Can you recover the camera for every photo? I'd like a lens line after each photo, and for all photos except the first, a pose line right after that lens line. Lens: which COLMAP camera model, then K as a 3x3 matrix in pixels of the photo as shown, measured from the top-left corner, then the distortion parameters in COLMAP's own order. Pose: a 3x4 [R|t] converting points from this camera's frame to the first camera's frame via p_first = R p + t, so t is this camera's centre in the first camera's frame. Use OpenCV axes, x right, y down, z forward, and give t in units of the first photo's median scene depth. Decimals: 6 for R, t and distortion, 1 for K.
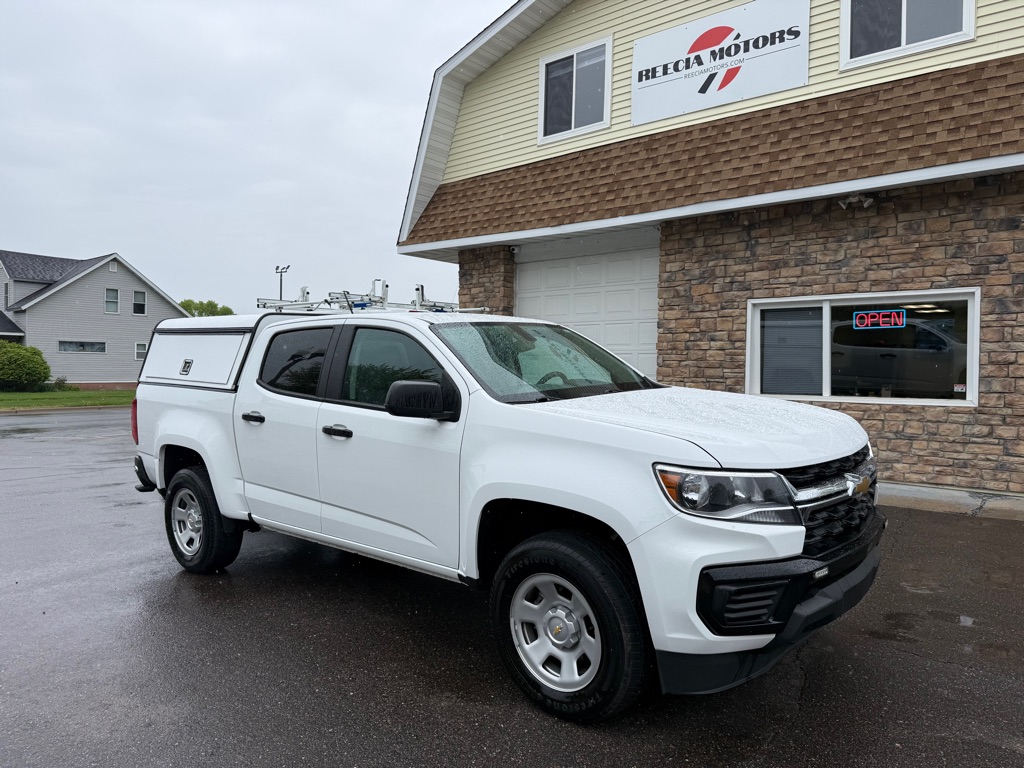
lens RADIAL K [[718.4, 0, 510.0], [0, 718.4, 389.8], [0, 0, 1]] dist [0.033115, -0.039766]
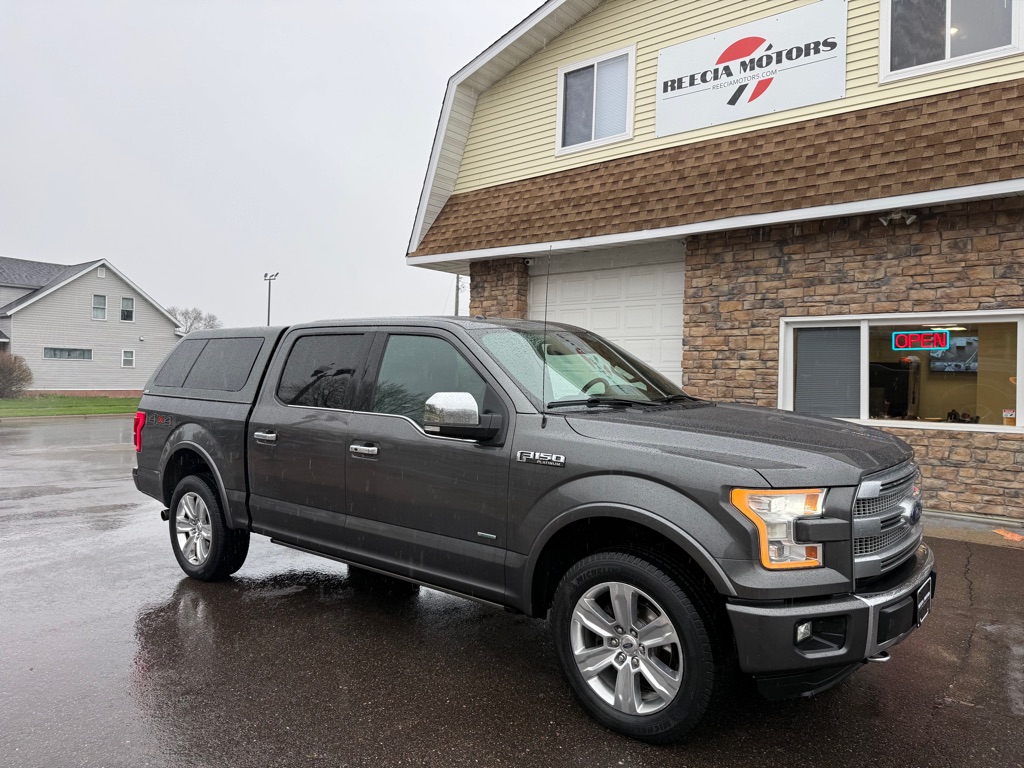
lens RADIAL K [[718.4, 0, 503.6], [0, 718.4, 382.4], [0, 0, 1]] dist [0.033115, -0.039766]
pose [[0.999875, 0.008807, 0.013157, -0.050775], [-0.008514, 0.999718, -0.022184, -0.014108], [-0.013348, 0.022069, 0.999667, 0.043491]]
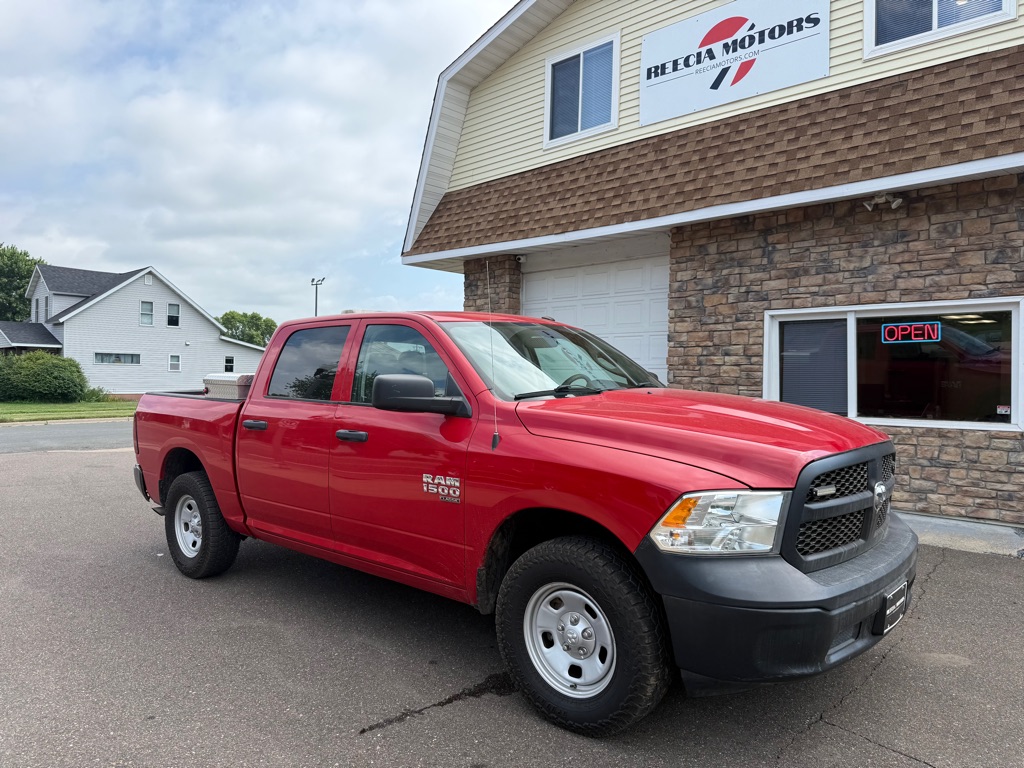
lens RADIAL K [[718.4, 0, 505.0], [0, 718.4, 386.4], [0, 0, 1]] dist [0.033115, -0.039766]
pose [[0.998237, 0.001370, -0.059332, 0.054341], [-0.002460, 0.999829, -0.018303, -0.011382], [0.059297, 0.018417, 0.998070, 0.066316]]
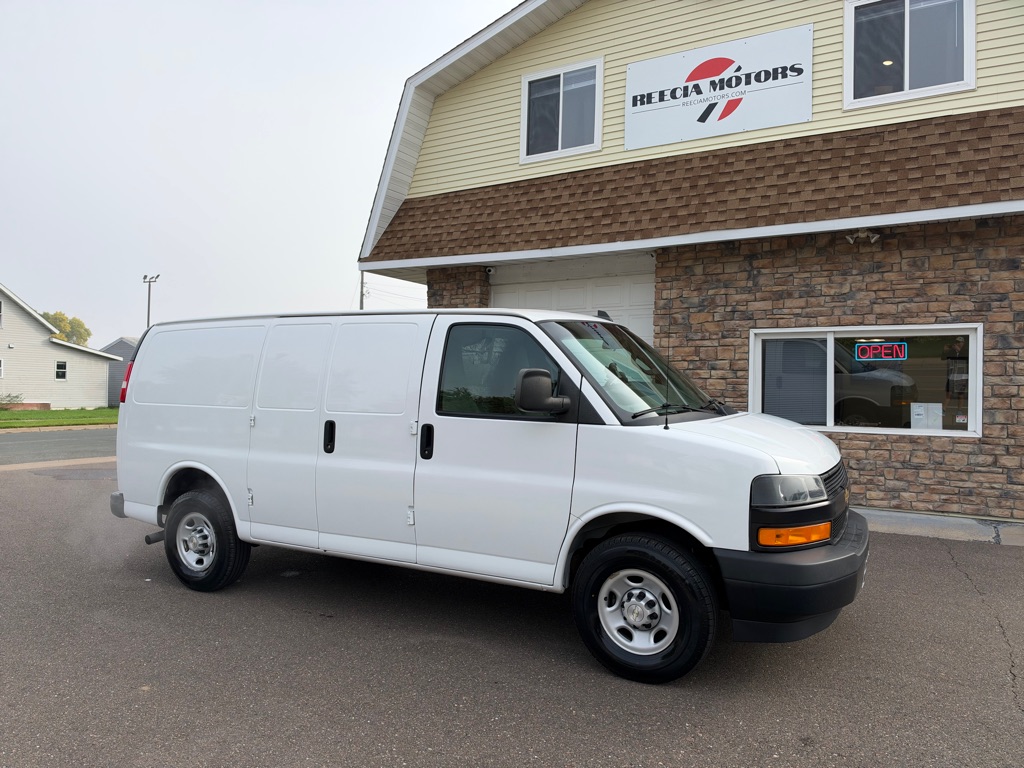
lens RADIAL K [[733.4, 0, 503.6], [0, 733.4, 391.2], [0, 0, 1]] dist [0.036598, -0.059404]
pose [[0.987123, 0.005062, 0.159883, -0.169597], [-0.001115, 0.999693, -0.024766, -0.013099], [-0.159960, 0.024269, 0.986825, 0.047683]]
